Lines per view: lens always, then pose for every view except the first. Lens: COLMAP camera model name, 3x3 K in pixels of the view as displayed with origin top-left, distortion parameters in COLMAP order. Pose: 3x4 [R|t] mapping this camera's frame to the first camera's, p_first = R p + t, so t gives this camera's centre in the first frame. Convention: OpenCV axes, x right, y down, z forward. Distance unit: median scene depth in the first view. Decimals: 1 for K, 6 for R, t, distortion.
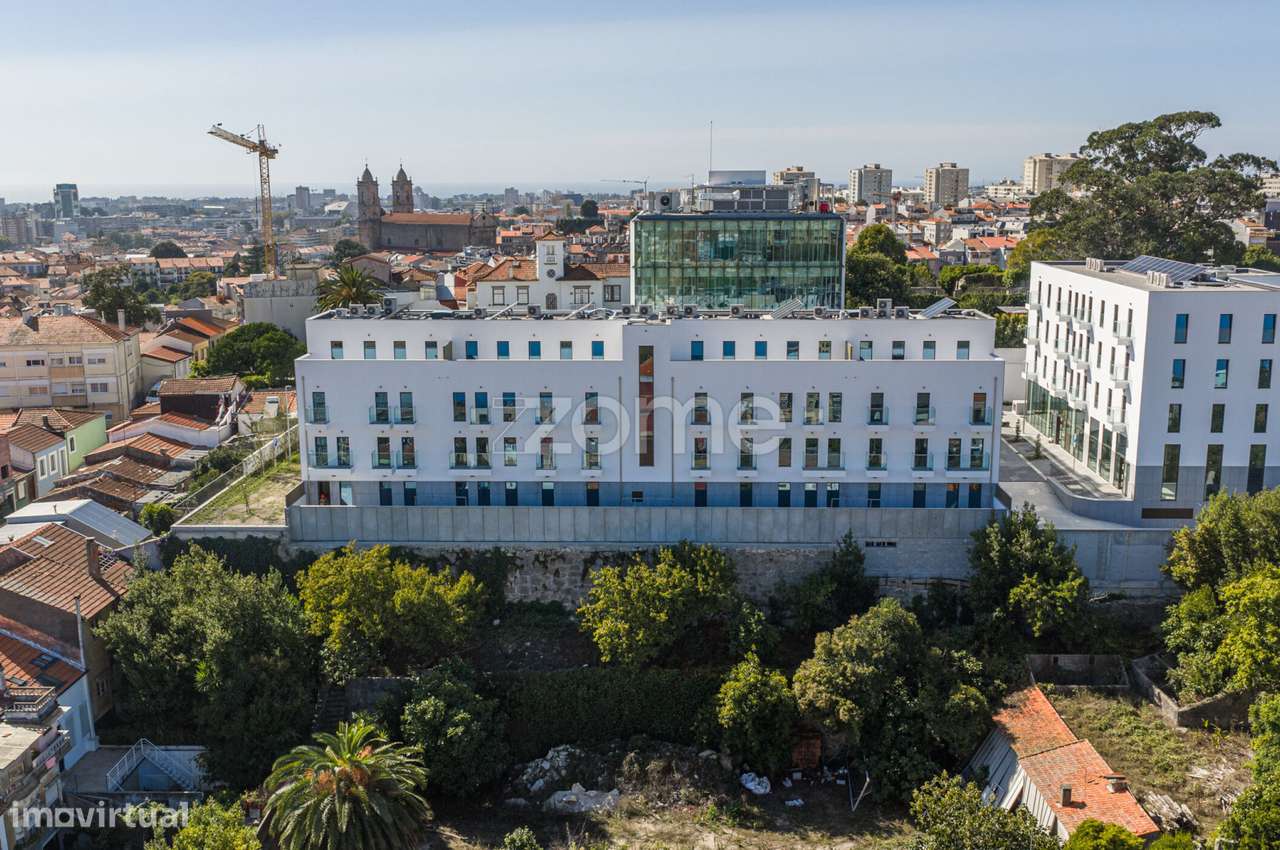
lens RADIAL K [[1245.5, 0, 640.0], [0, 1245.5, 425.0], [0, 0, 1]] dist [0.034770, -0.079411]
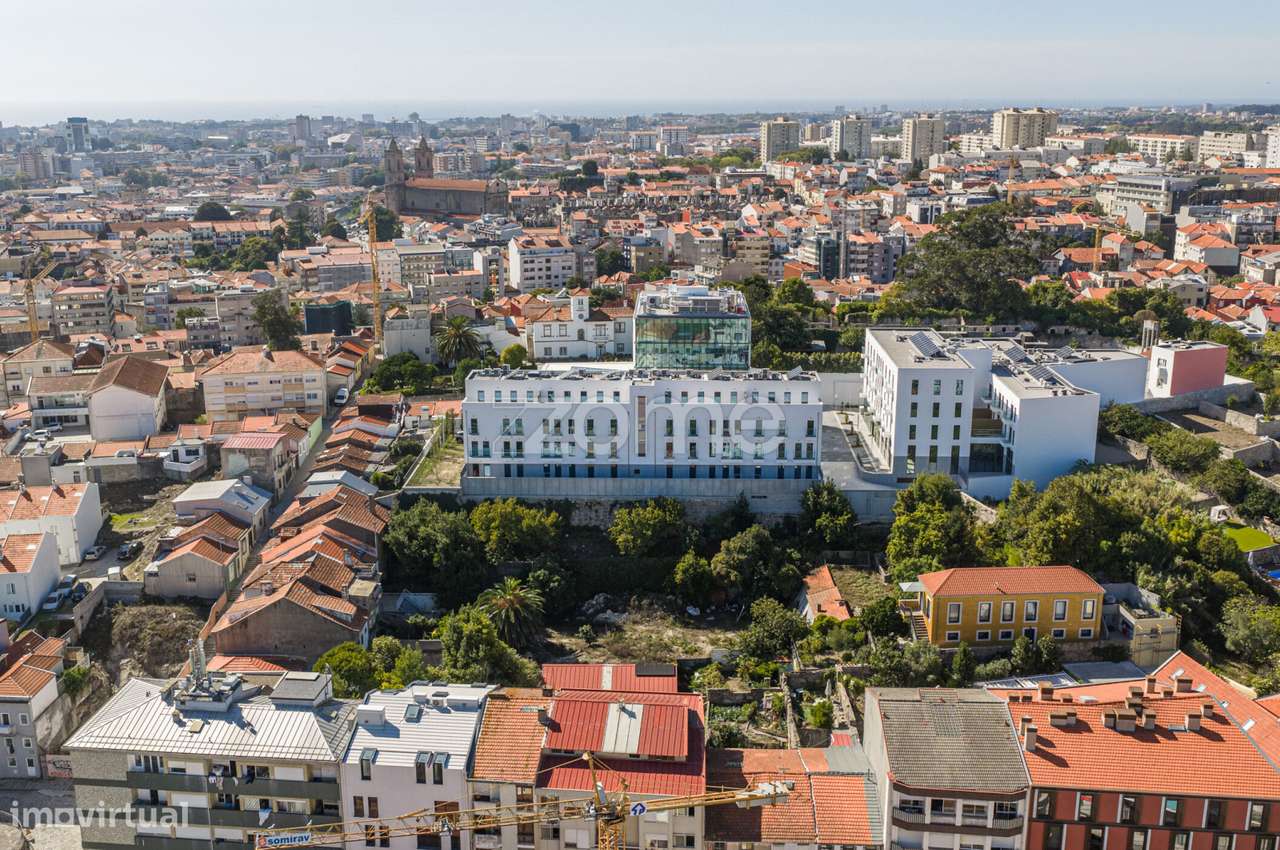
lens RADIAL K [[1245.5, 0, 640.0], [0, 1245.5, 425.0], [0, 0, 1]] dist [0.034770, -0.079411]
pose [[0.999990, 0.001337, 0.004162, -0.005852], [-0.001597, 0.997996, 0.063251, -0.144361], [-0.004069, -0.063257, 0.997989, -0.976415]]
